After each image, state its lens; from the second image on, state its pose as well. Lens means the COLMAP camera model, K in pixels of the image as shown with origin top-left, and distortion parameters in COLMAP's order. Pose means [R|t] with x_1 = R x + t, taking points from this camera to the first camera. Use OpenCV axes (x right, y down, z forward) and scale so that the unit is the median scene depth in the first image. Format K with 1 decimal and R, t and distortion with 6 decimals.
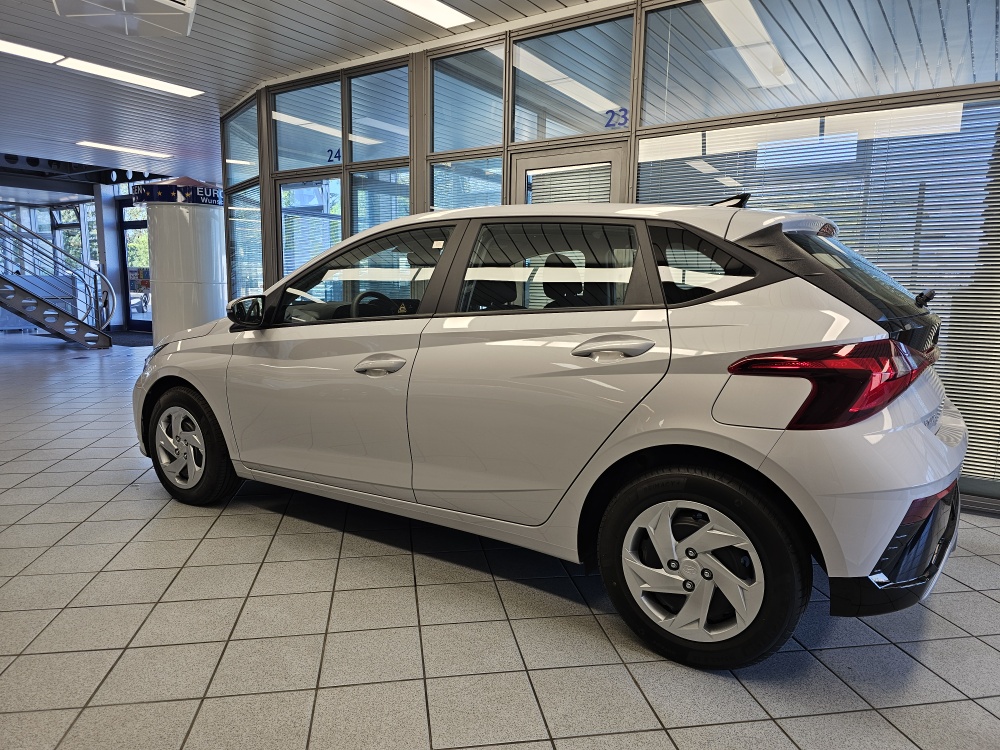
lens RADIAL K [[676.0, 0, 504.2], [0, 676.0, 367.3], [0, 0, 1]] dist [0.061727, -0.056811]
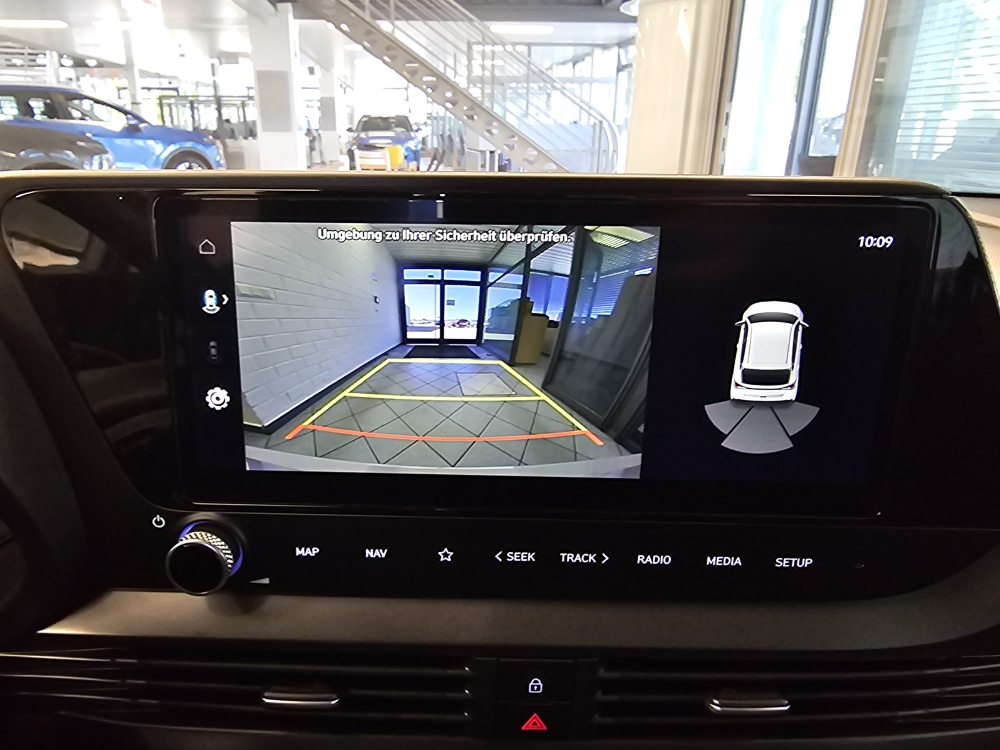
lens RADIAL K [[689.0, 0, 450.5], [0, 689.0, 372.6], [0, 0, 1]] dist [-0.000426, -0.000003]
pose [[0.629664, 0.249252, -0.735796, -0.046847], [-0.090424, 0.964210, 0.249245, -0.042183], [0.771587, -0.090407, 0.629667, 0.396552]]
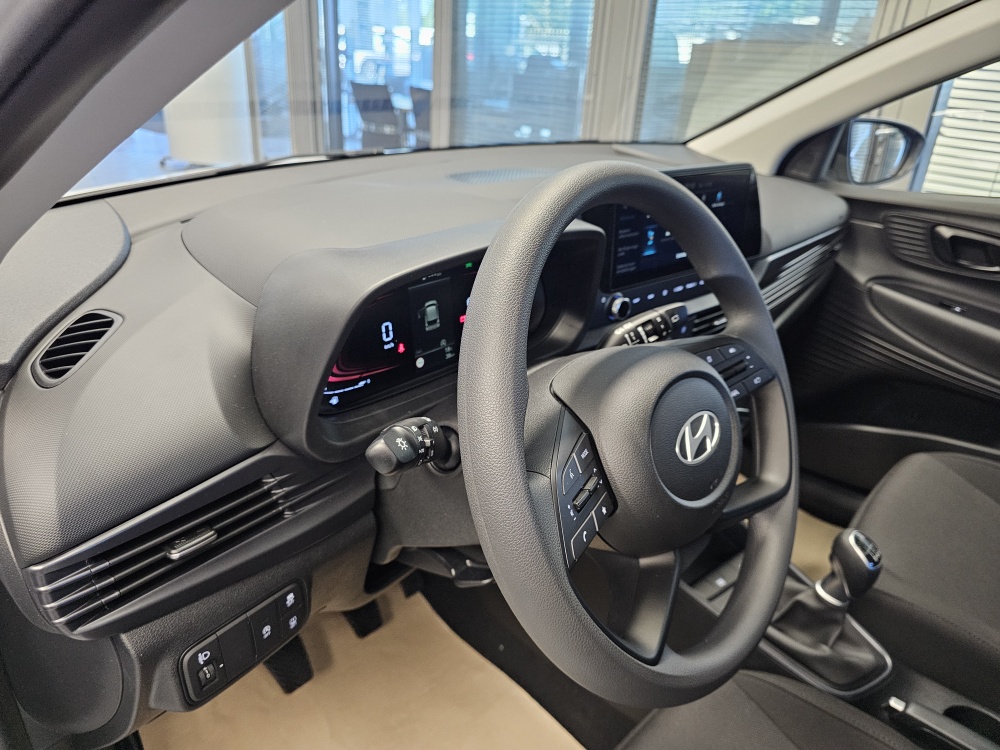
lens RADIAL K [[684.6, 0, 490.0], [0, 684.6, 377.3], [0, 0, 1]] dist [0.065822, -0.092833]
pose [[0.987890, 0.093175, -0.124065, -0.074873], [-0.050499, 0.949157, 0.310726, -0.043763], [0.146709, -0.300698, 0.942368, 0.327172]]
